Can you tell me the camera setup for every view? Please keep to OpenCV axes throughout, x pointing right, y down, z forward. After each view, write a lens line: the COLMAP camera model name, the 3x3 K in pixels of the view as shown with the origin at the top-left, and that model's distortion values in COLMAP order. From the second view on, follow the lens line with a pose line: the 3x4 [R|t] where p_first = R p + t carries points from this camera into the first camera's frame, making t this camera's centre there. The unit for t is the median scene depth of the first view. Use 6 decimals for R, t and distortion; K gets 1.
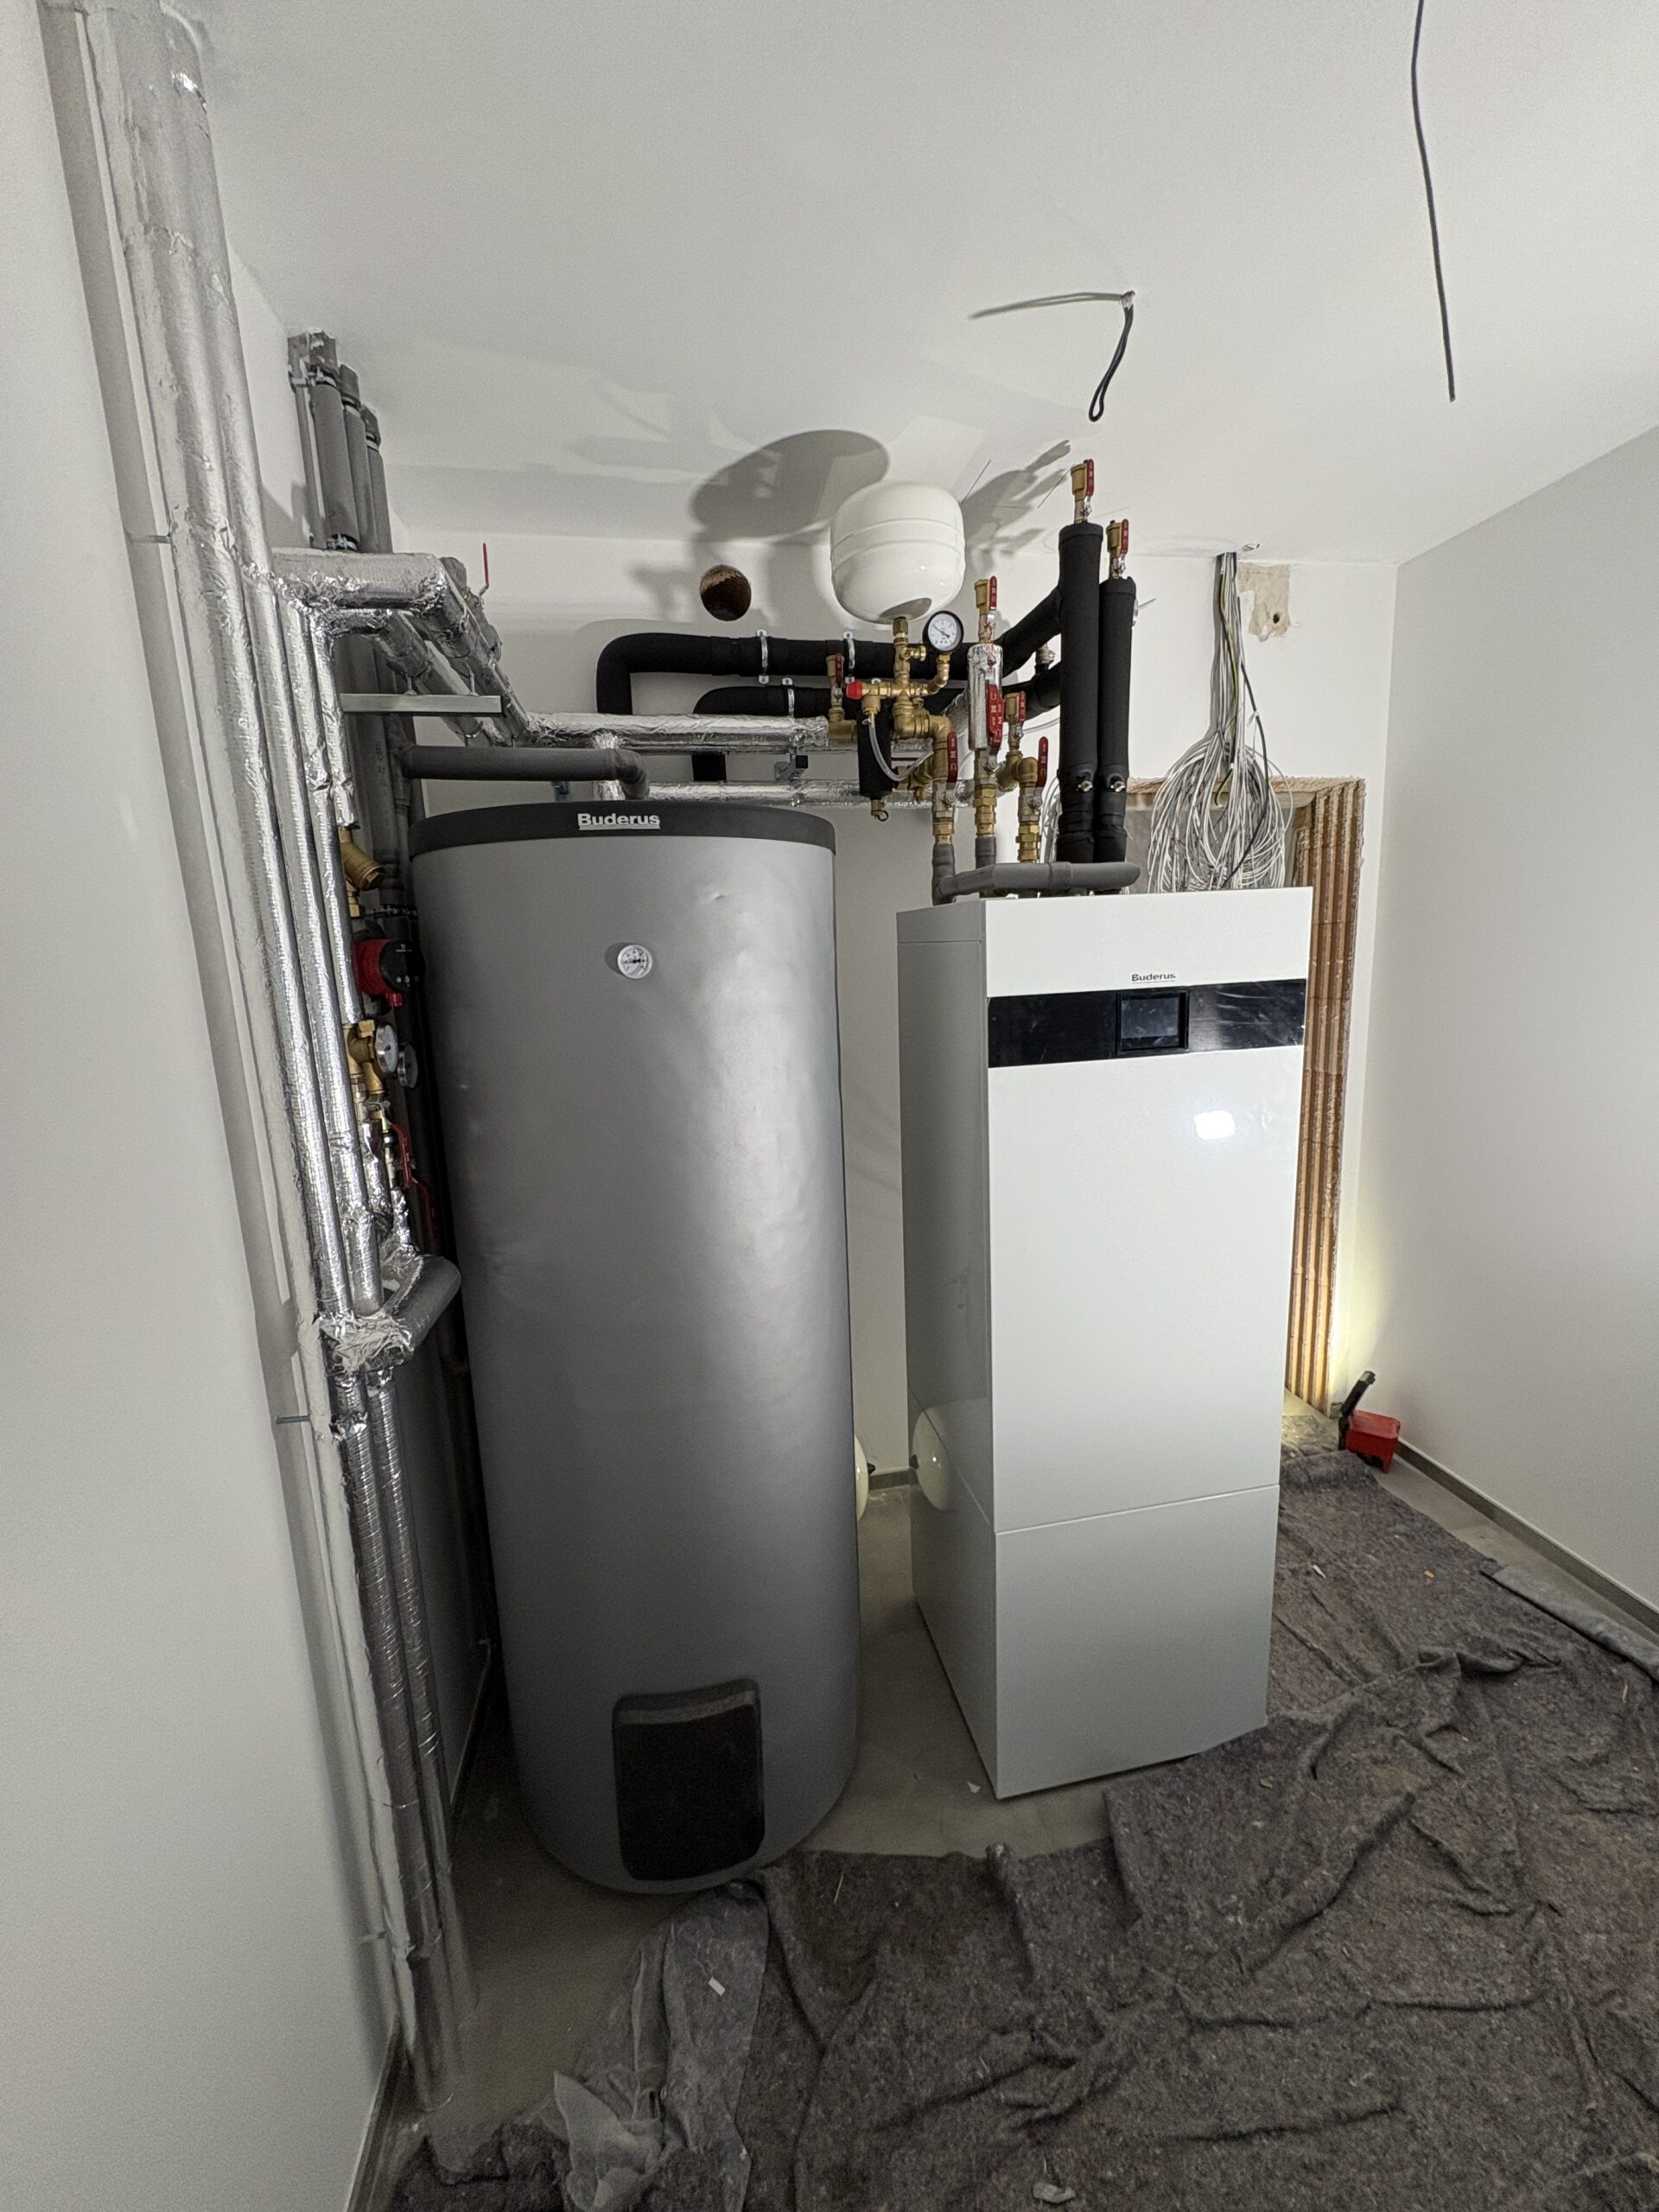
lens RADIAL K [[885.1, 0, 832.0], [0, 885.1, 1105.6], [0, 0, 1]] dist [0.007049, -0.000240]
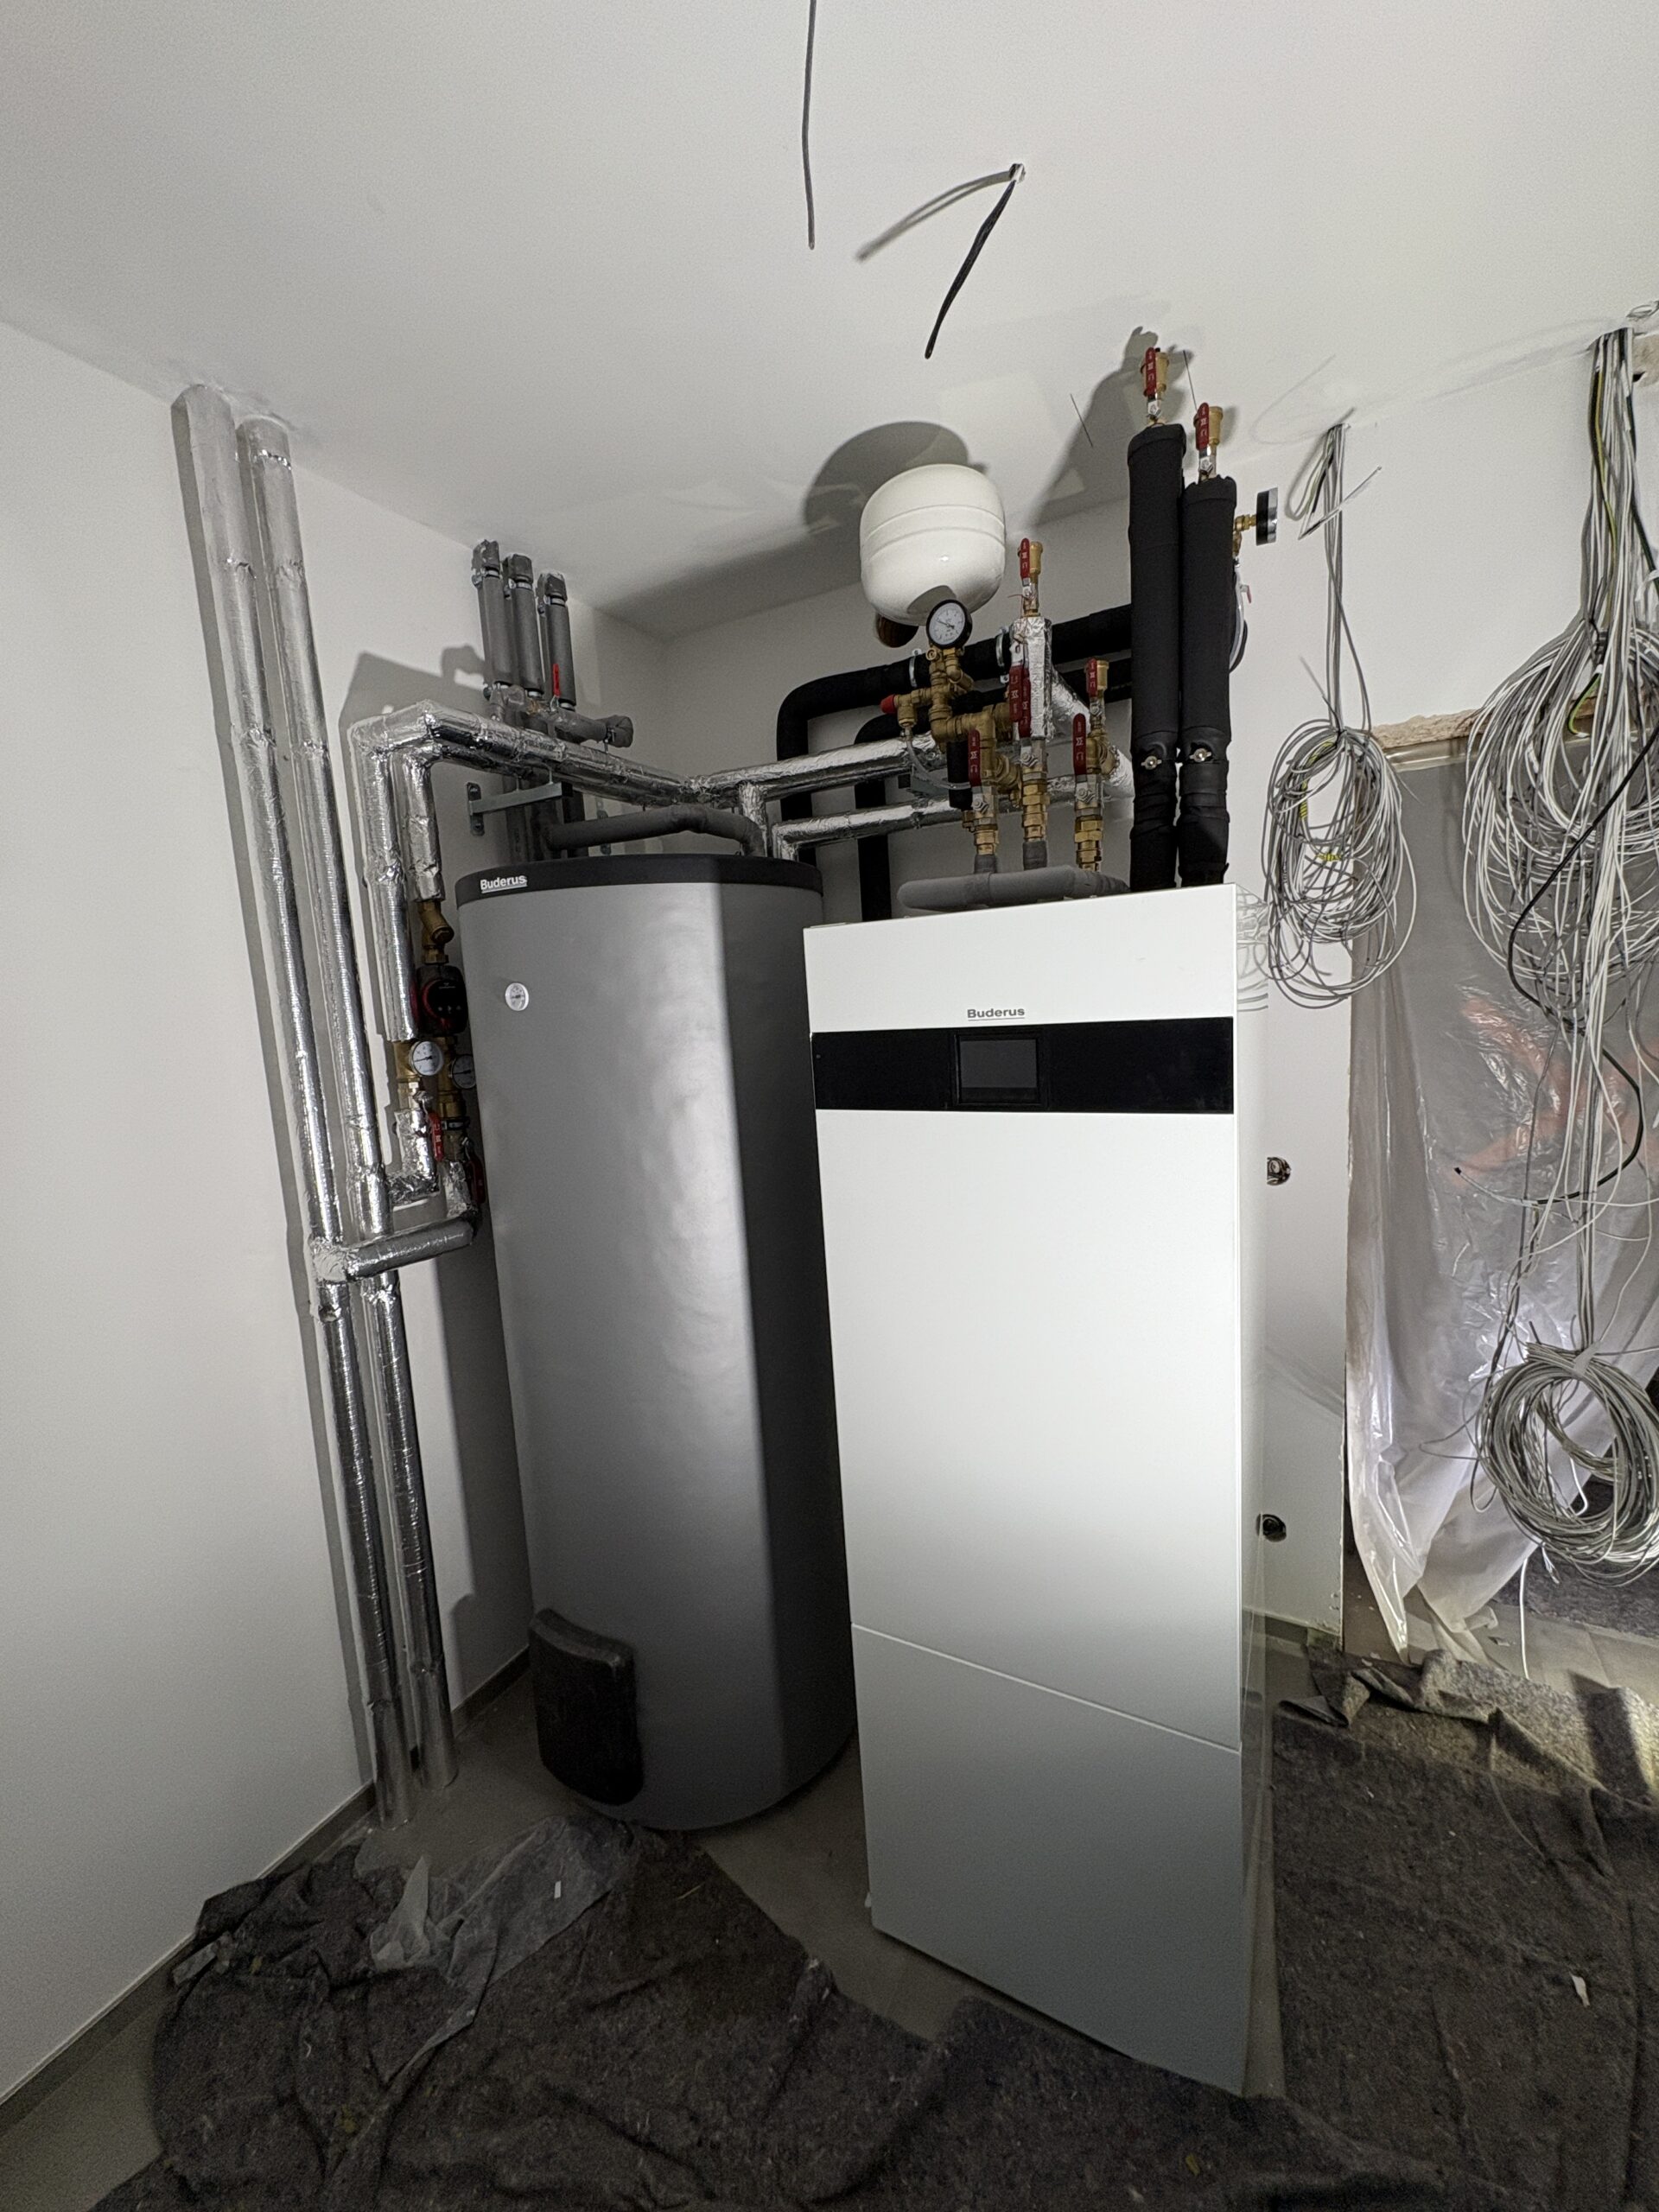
lens RADIAL K [[885.1, 0, 827.2], [0, 885.1, 1104.9], [0, 0, 1]] dist [0.007049, -0.000240]
pose [[0.771851, 0.079706, -0.630788, 0.678807], [-0.084720, 0.996157, 0.022208, -0.060594], [0.630134, 0.036299, 0.775637, 0.258455]]
